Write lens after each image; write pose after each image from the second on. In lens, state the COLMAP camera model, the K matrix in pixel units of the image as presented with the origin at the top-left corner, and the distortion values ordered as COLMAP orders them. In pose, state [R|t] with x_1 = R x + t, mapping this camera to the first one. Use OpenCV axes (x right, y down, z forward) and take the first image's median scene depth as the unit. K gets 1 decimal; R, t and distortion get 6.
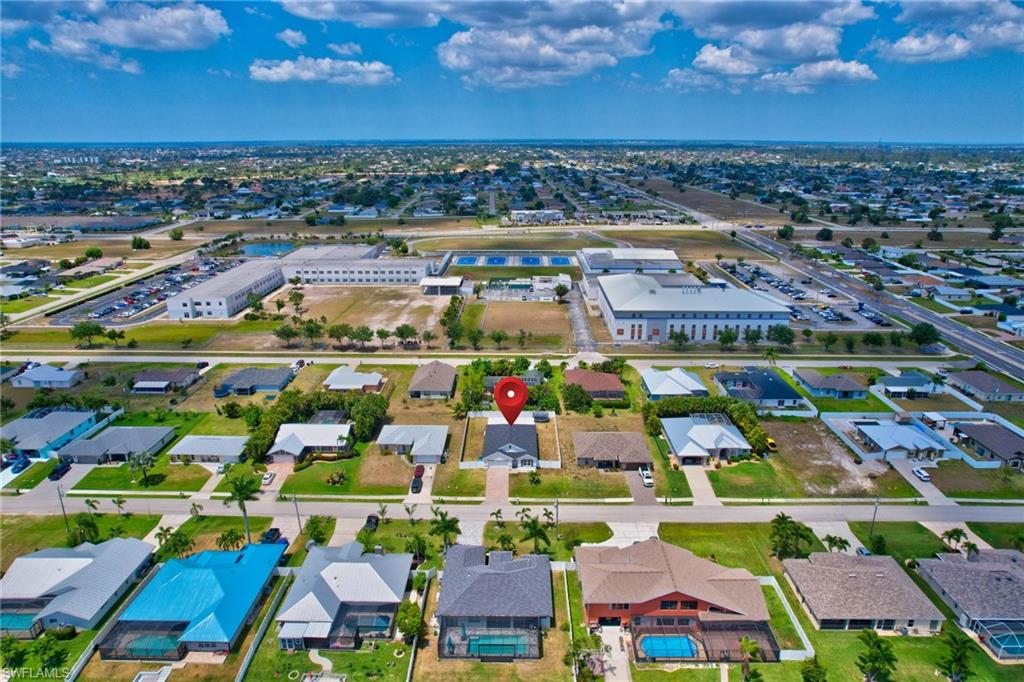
lens RADIAL K [[648.4, 0, 520.1], [0, 648.4, 354.1], [0, 0, 1]] dist [-0.065487, 0.048655]
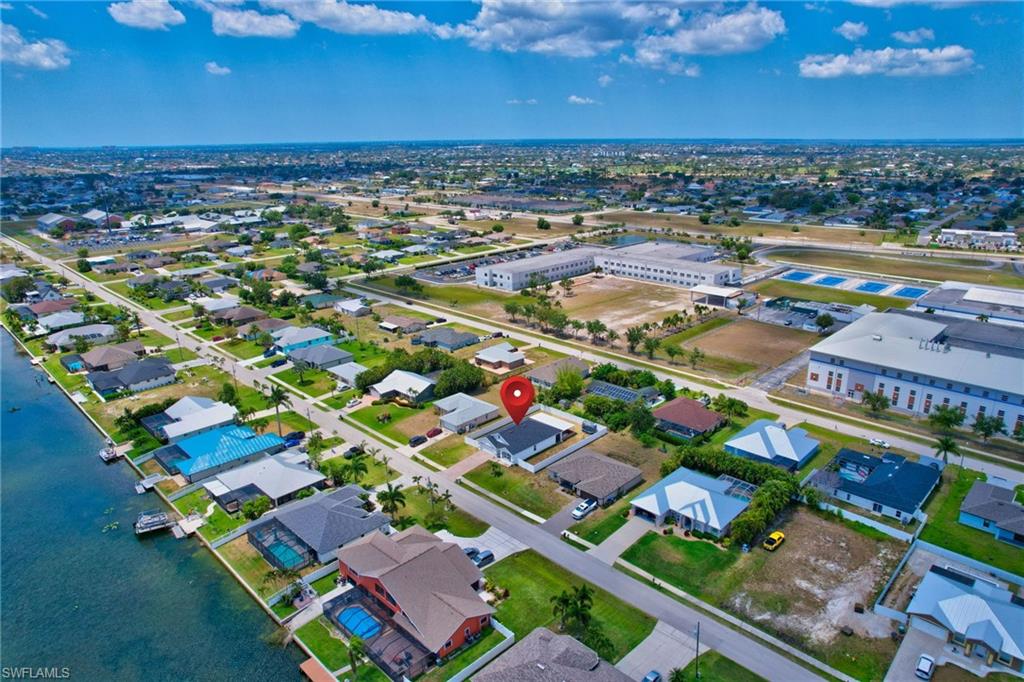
lens RADIAL K [[648.4, 0, 520.1], [0, 648.4, 354.1], [0, 0, 1]] dist [-0.065487, 0.048655]
pose [[0.720322, 0.213329, -0.660020, 0.319977], [-0.211022, 0.973826, 0.084455, -0.040060], [0.660761, 0.078443, 0.746486, 0.103819]]
